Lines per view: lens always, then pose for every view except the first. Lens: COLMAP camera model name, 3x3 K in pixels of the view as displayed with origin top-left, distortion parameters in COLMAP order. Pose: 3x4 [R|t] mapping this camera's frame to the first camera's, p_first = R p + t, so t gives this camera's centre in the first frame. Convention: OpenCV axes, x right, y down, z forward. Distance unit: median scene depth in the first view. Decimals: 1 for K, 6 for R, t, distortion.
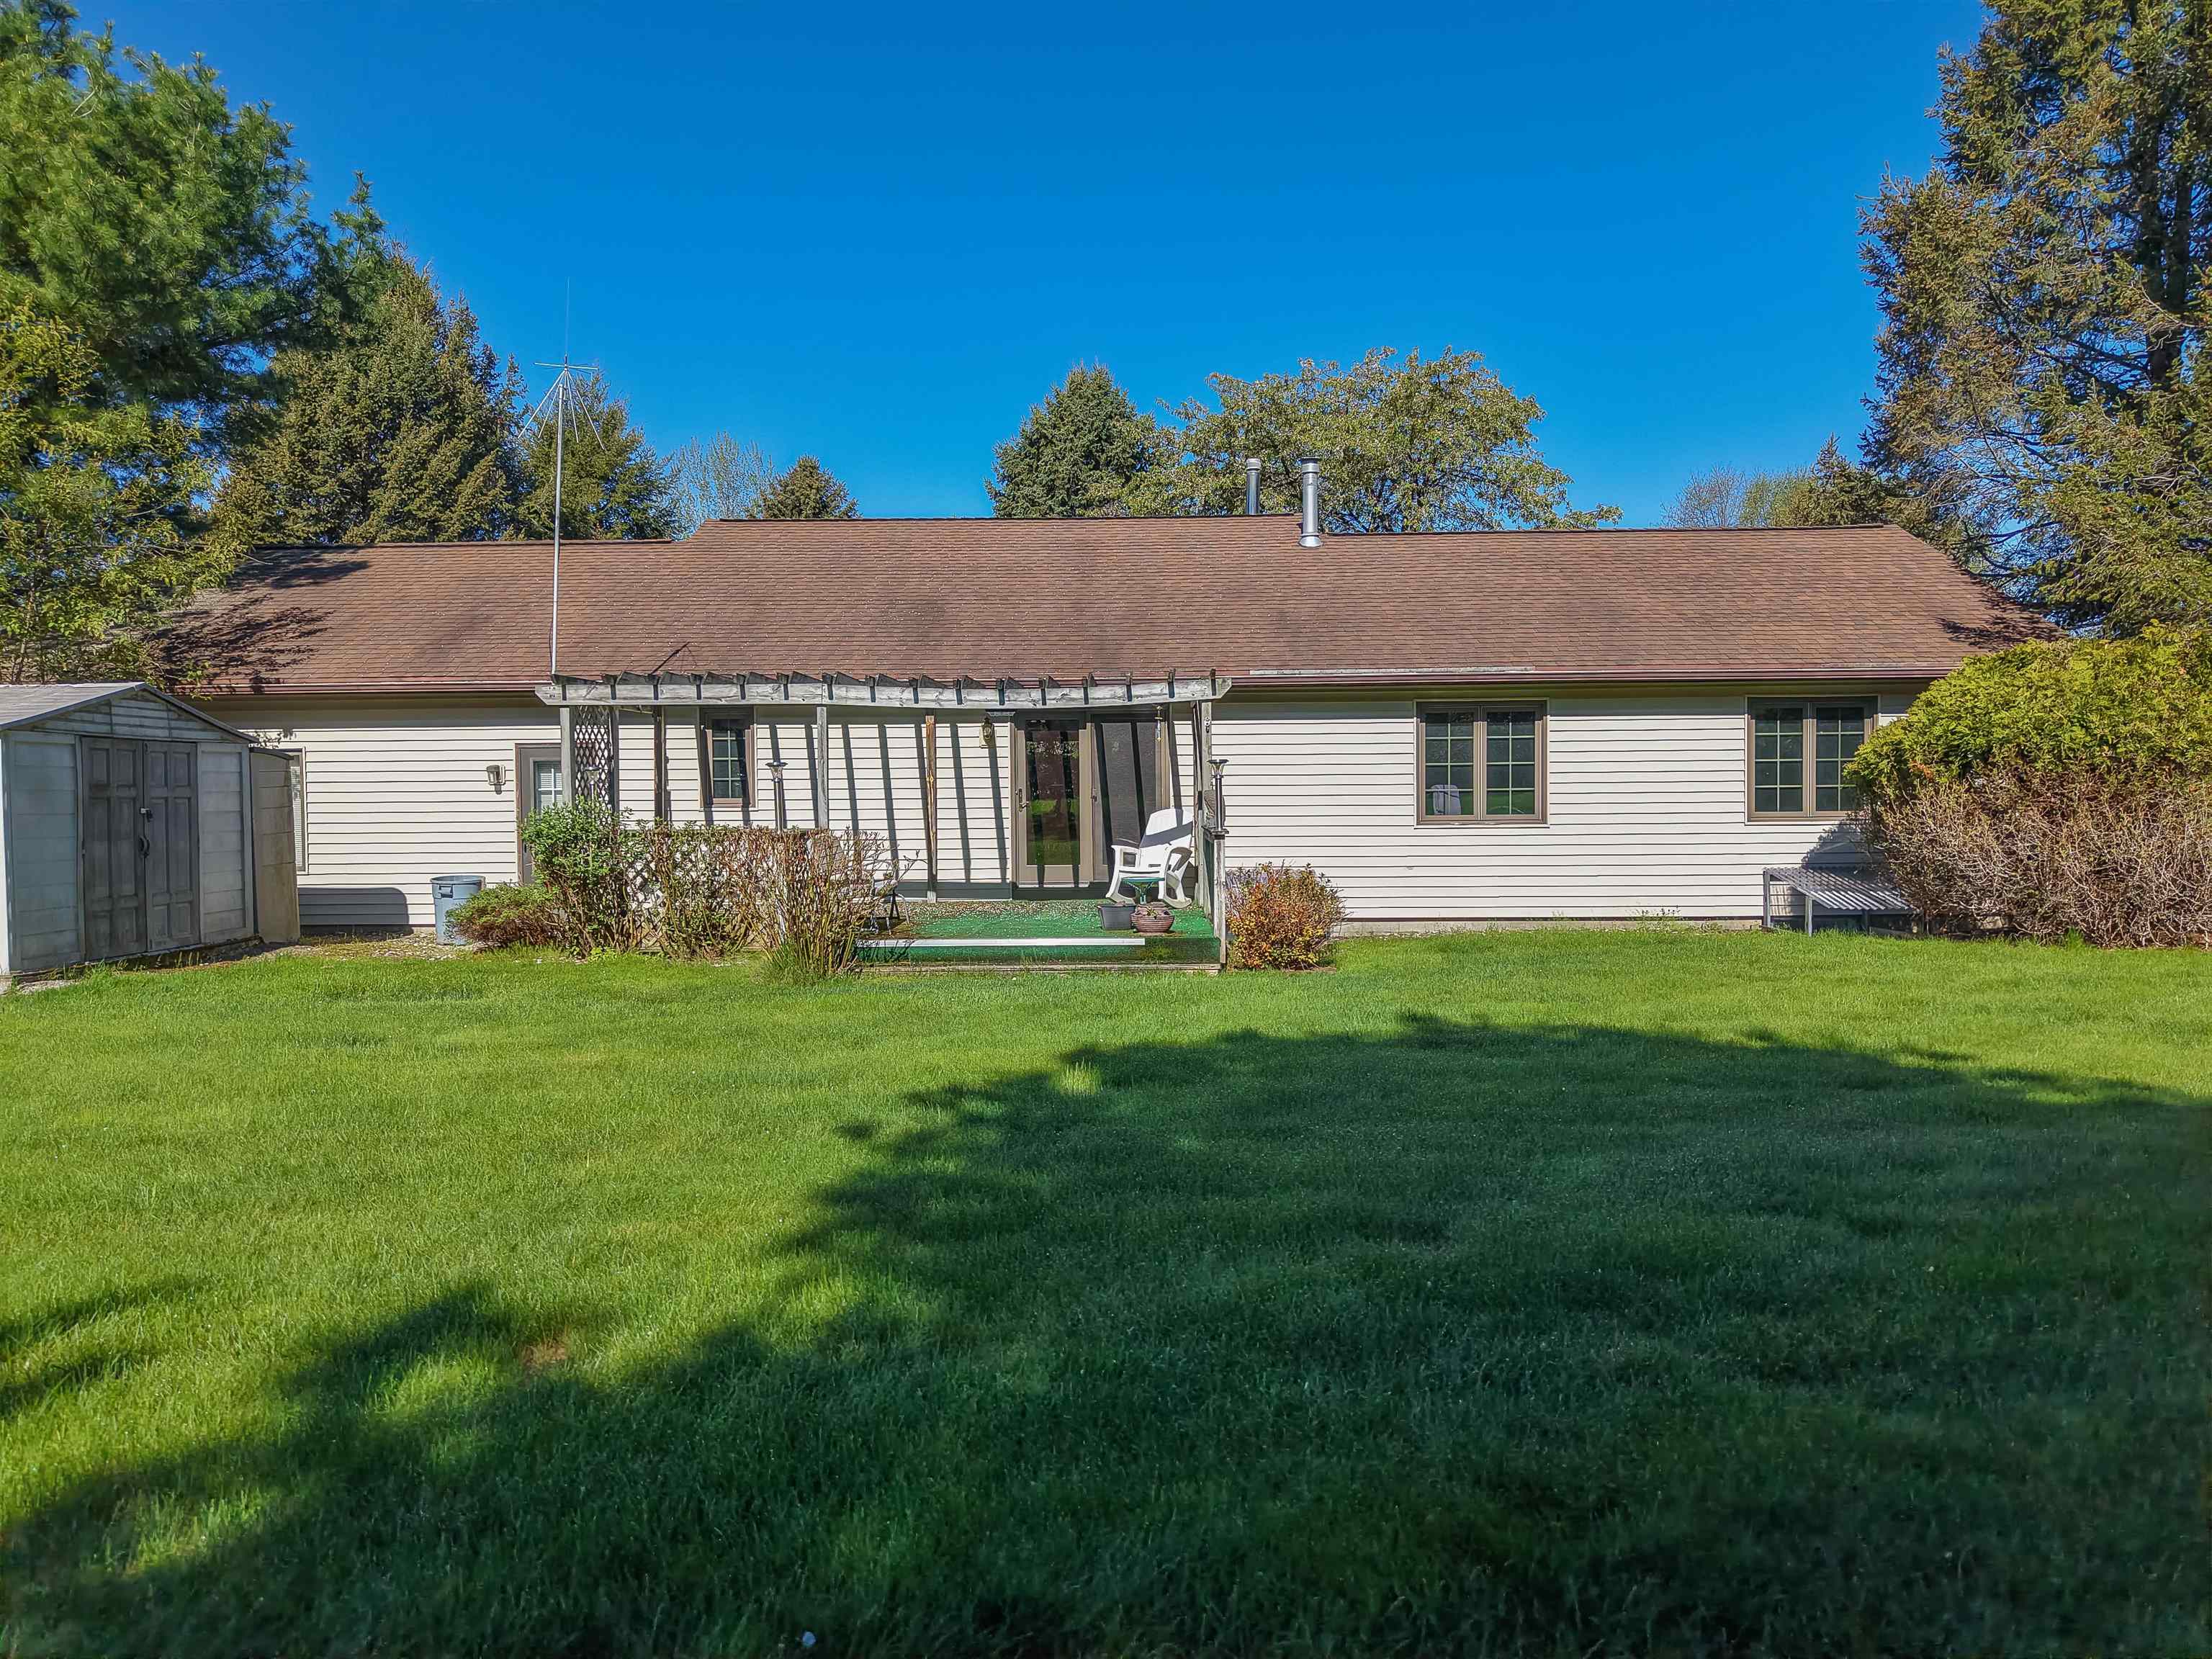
lens RADIAL K [[1550.0, 0, 1102.3], [0, 1550.0, 826.2], [0, 0, 1]] dist [0.023300, -0.004556]
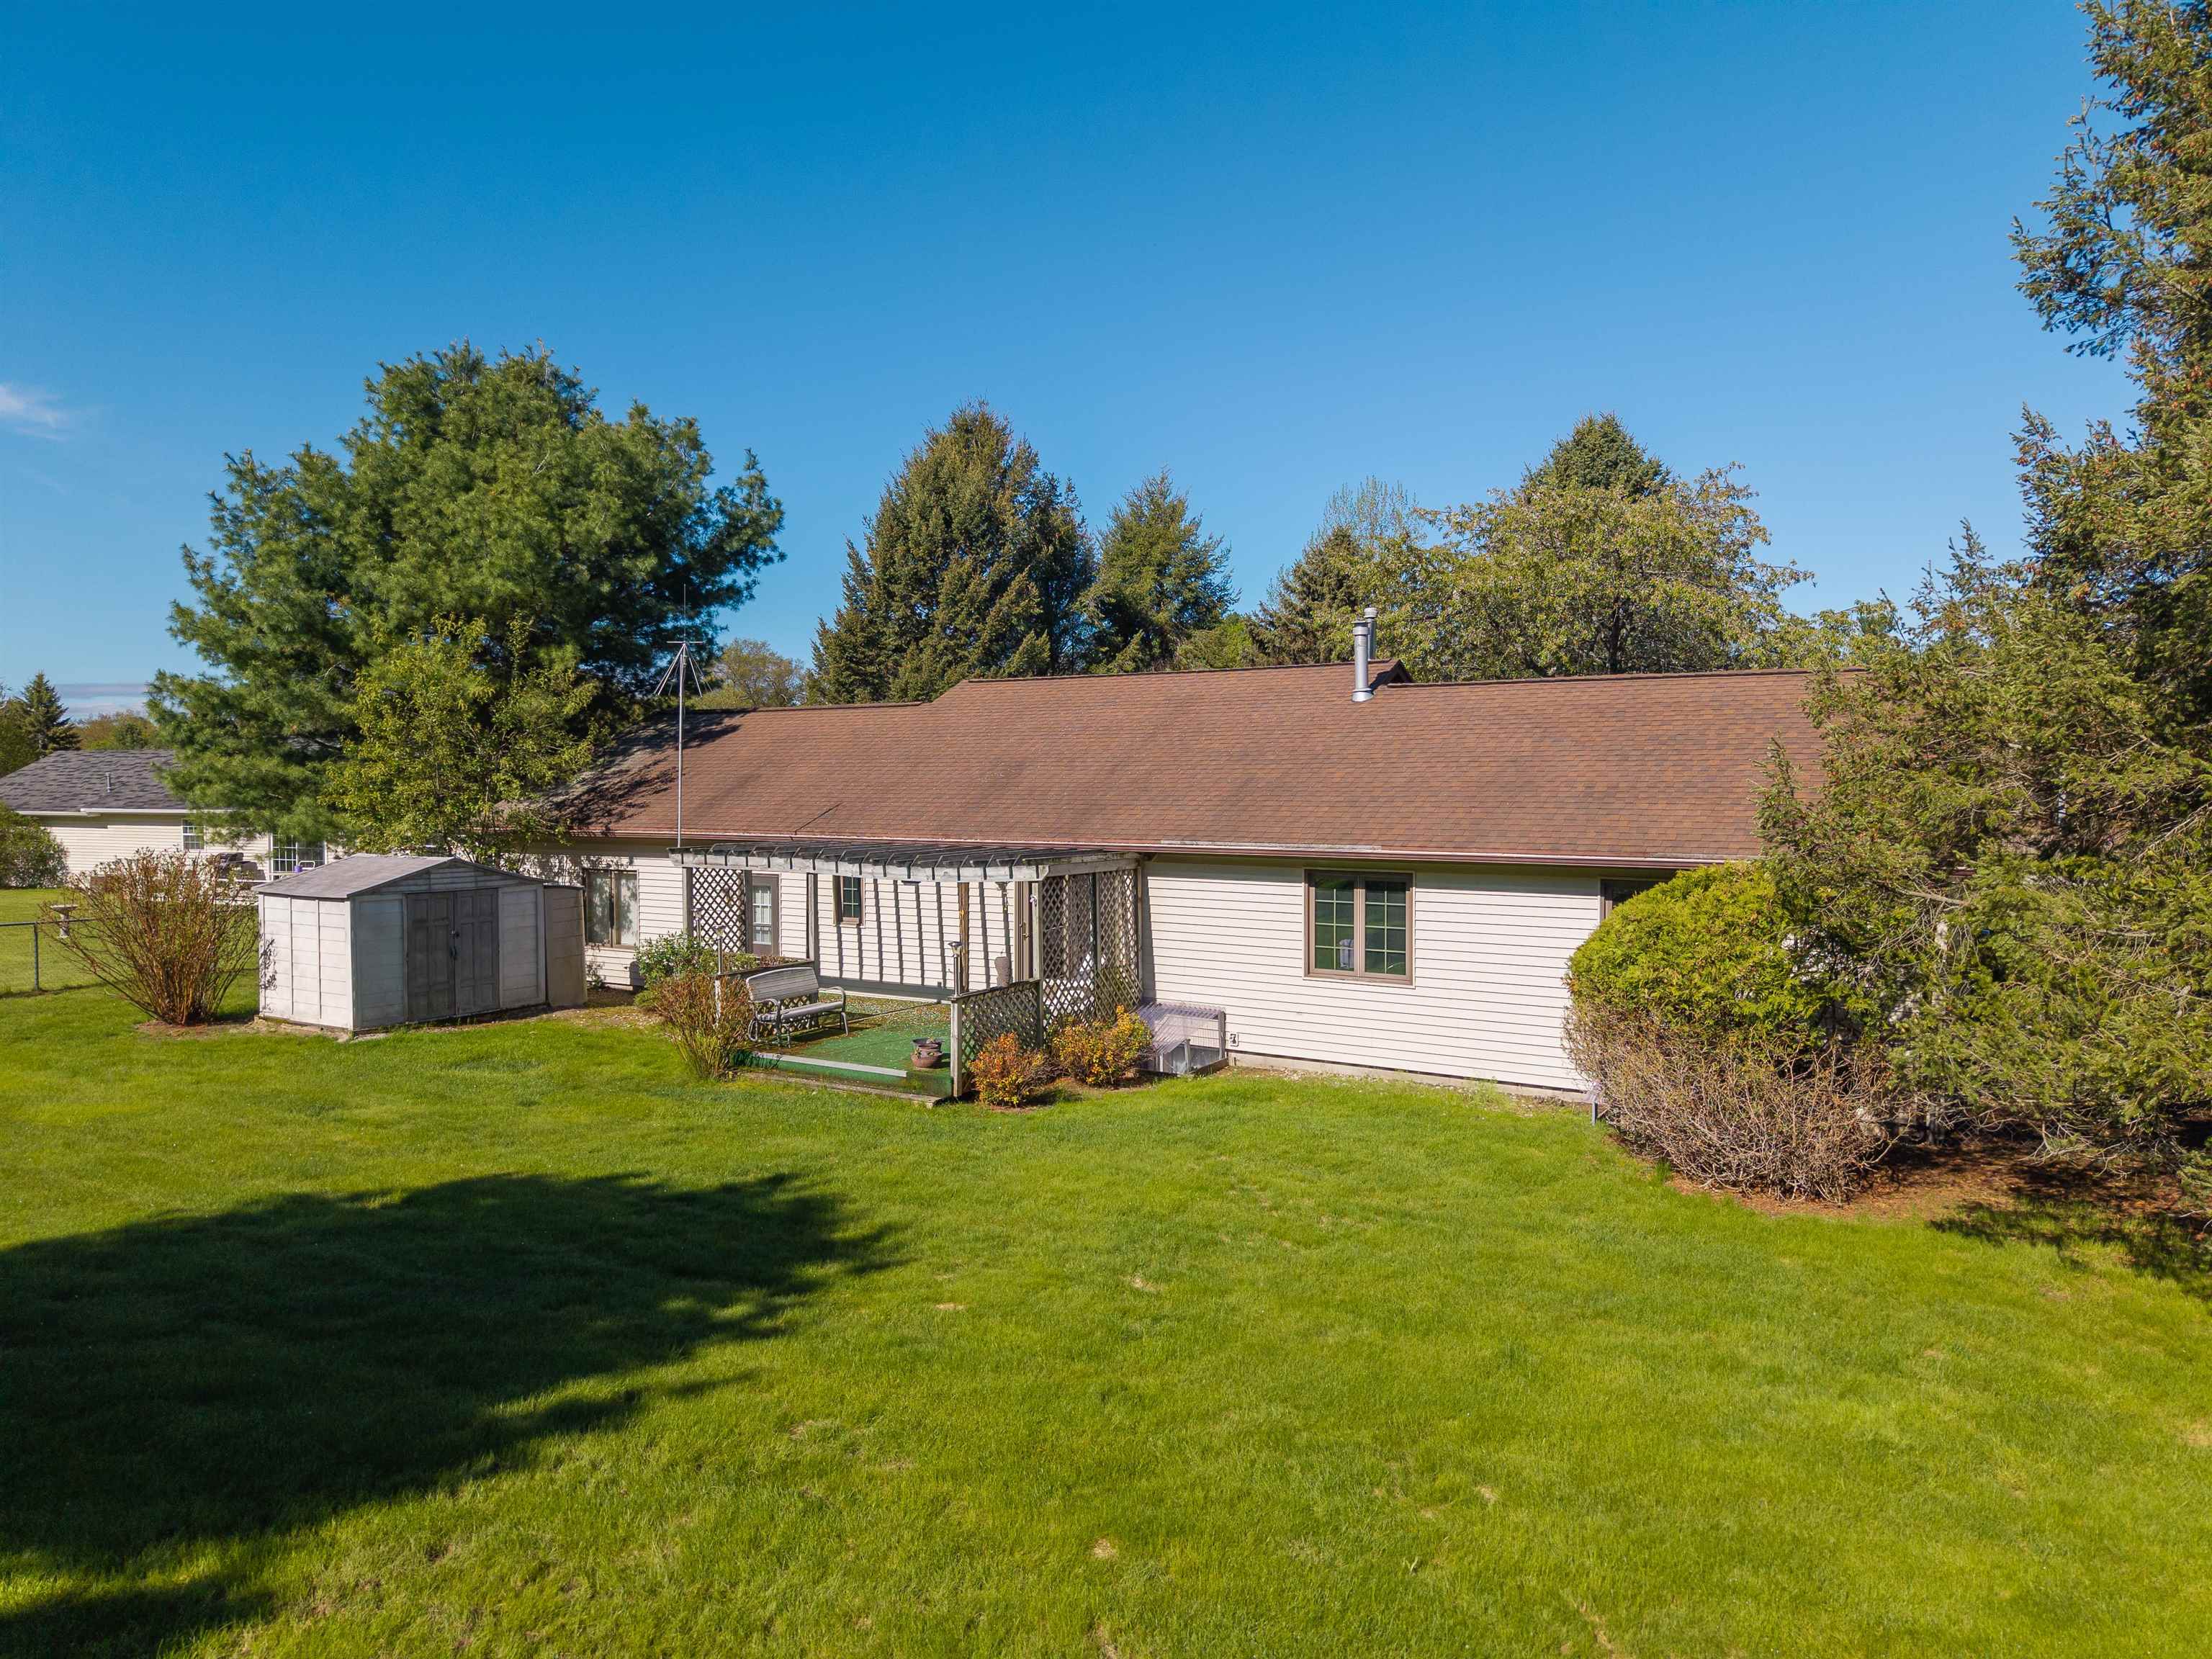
lens RADIAL K [[1550.0, 0, 1105.9], [0, 1550.0, 830.3], [0, 0, 1]] dist [0.023300, -0.004556]
pose [[0.845438, 0.028727, -0.533301, 0.685891], [-0.015694, 0.999457, 0.028957, -0.139505], [0.533844, -0.016112, 0.845430, -0.044543]]
